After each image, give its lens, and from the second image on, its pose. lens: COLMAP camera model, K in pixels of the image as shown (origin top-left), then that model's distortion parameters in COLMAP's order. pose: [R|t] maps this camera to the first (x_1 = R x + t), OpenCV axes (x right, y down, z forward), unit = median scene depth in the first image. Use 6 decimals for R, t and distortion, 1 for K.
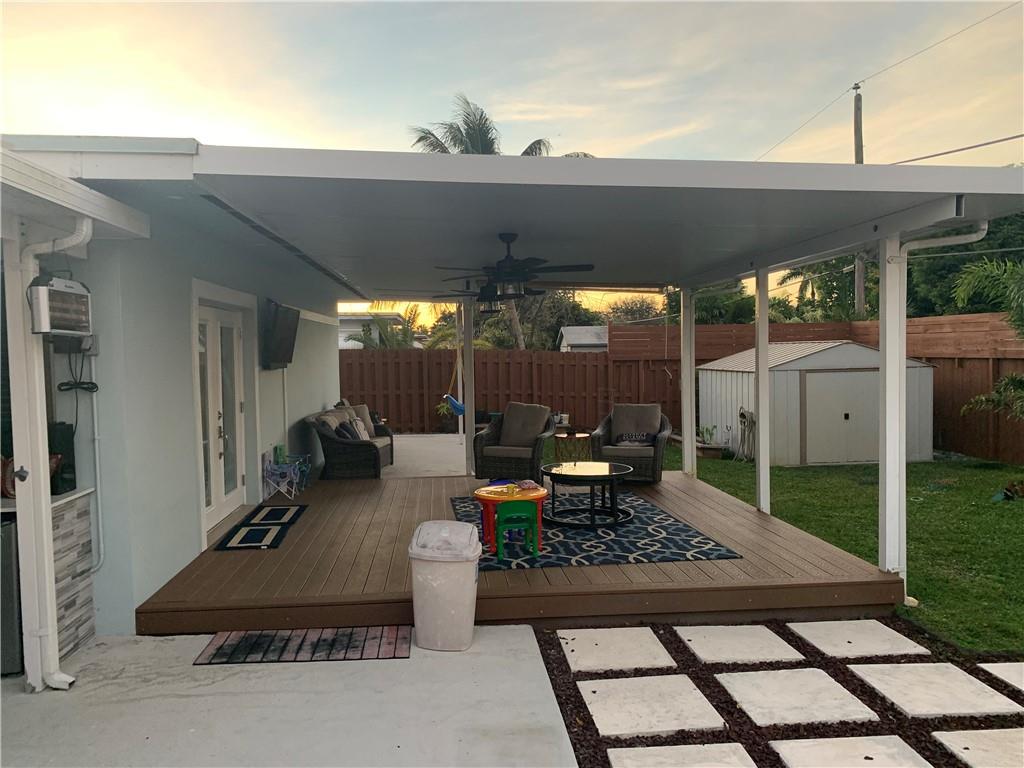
lens RADIAL K [[761.6, 0, 512.6], [0, 761.6, 395.8], [0, 0, 1]] dist [0.010256, 0.001034]
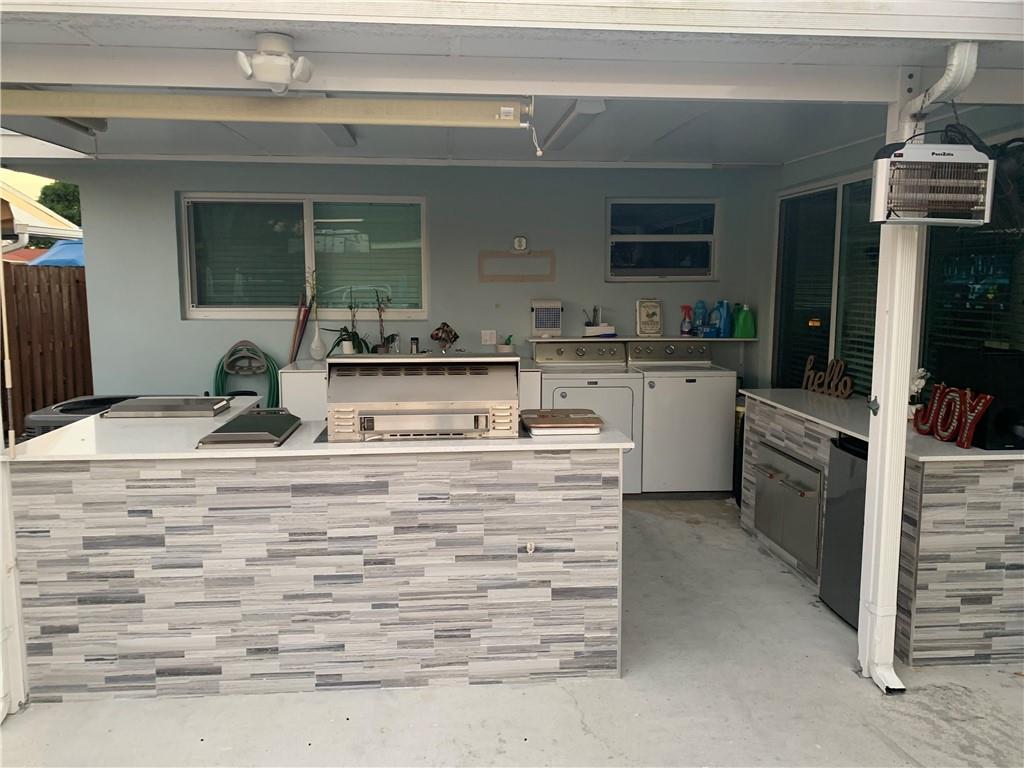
lens RADIAL K [[790.4, 0, 512.0], [0, 790.4, 384.0], [0, 0, 1]] dist [-0.008438, -0.002795]
pose [[-0.003278, 0.148379, -0.988925, 0.131308], [-0.057997, 0.987238, 0.148318, -0.016309], [0.998311, 0.057841, 0.005369, 0.507930]]
